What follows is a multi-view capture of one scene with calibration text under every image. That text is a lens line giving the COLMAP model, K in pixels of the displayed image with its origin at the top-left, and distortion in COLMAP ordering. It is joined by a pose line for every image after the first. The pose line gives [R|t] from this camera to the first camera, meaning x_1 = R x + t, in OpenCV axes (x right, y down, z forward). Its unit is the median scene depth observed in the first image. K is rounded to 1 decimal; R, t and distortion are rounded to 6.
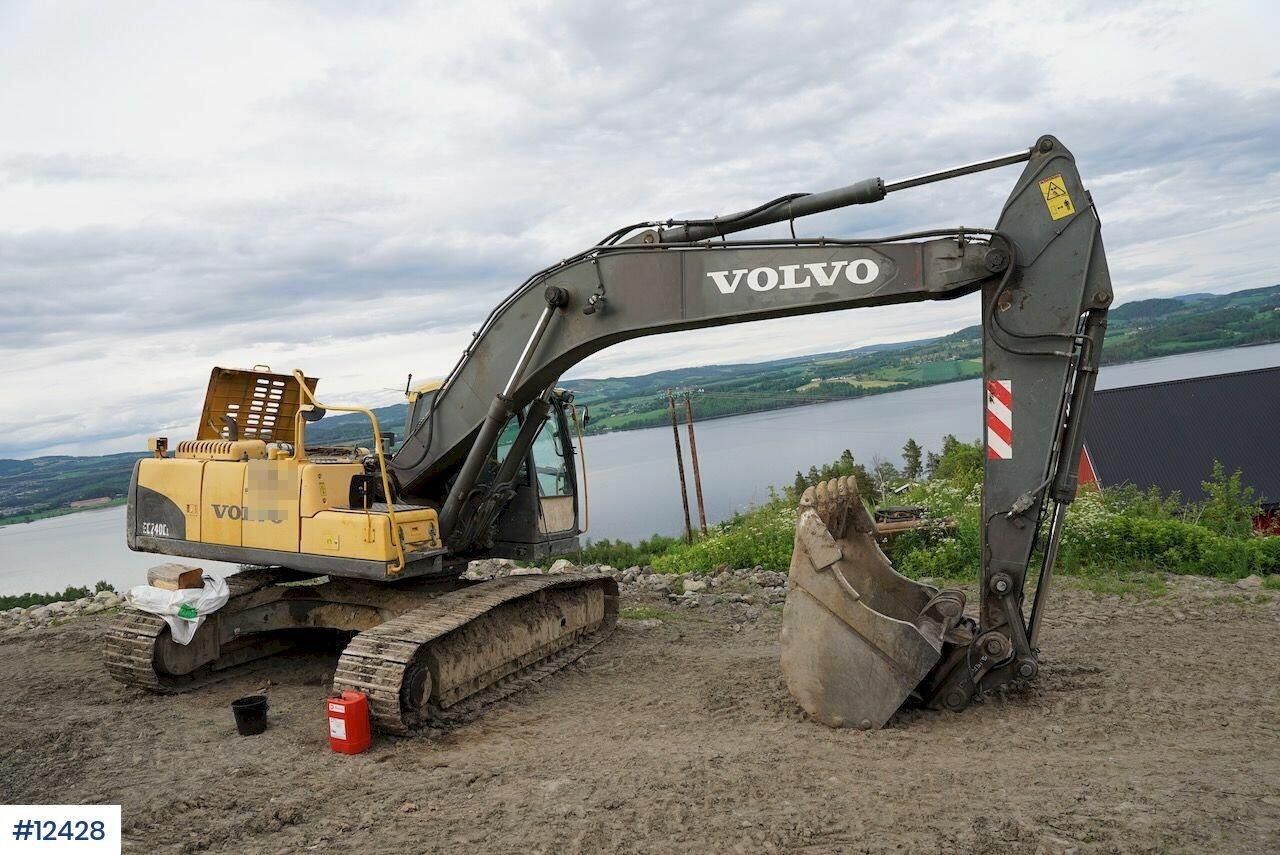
lens RADIAL K [[887.3, 0, 638.7], [0, 887.3, 424.8], [0, 0, 1]] dist [-0.174452, 0.129602]
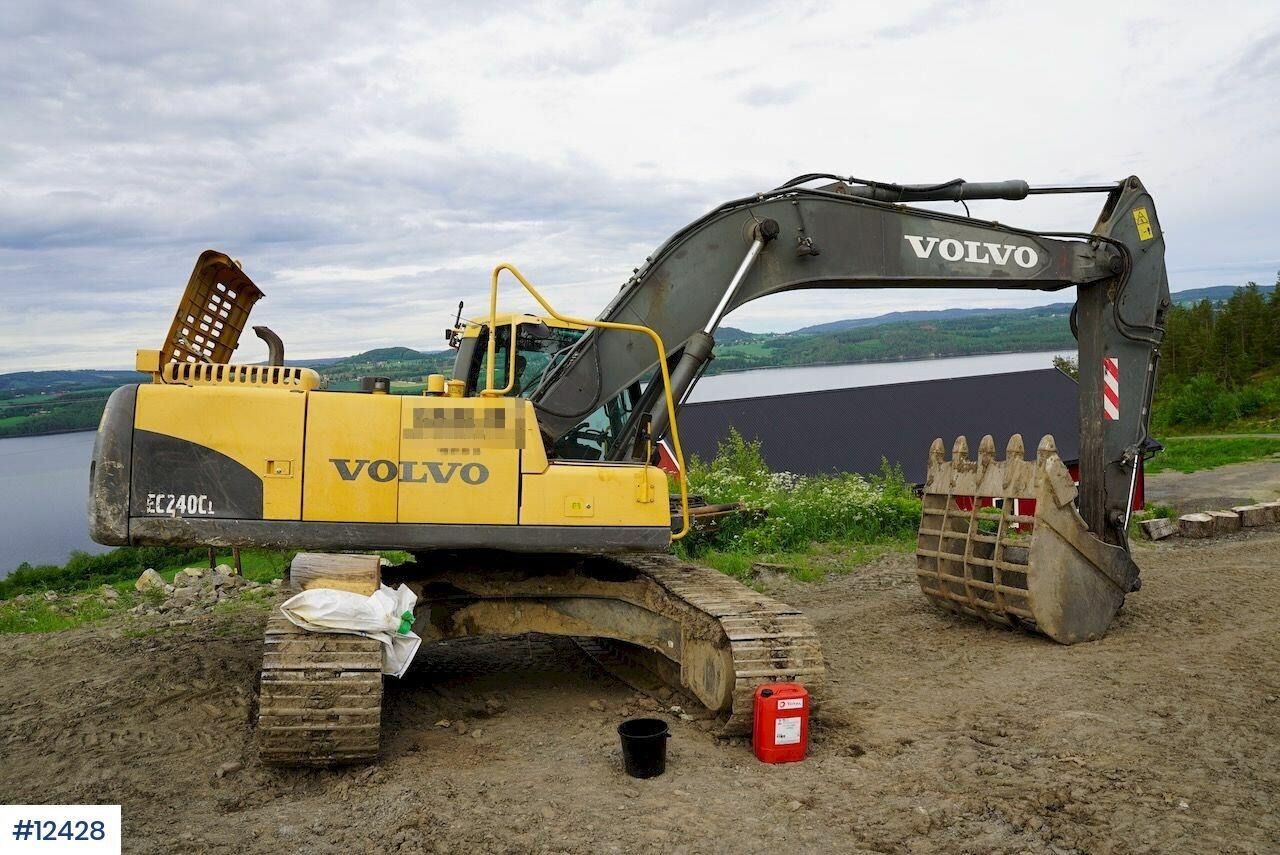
lens RADIAL K [[887.3, 0, 638.7], [0, 887.3, 424.8], [0, 0, 1]] dist [-0.174452, 0.129602]
pose [[0.781001, 0.039798, 0.623261, -0.815291], [-0.024680, 0.999155, -0.032875, 0.094765], [-0.624042, 0.010294, 0.781323, 0.408823]]
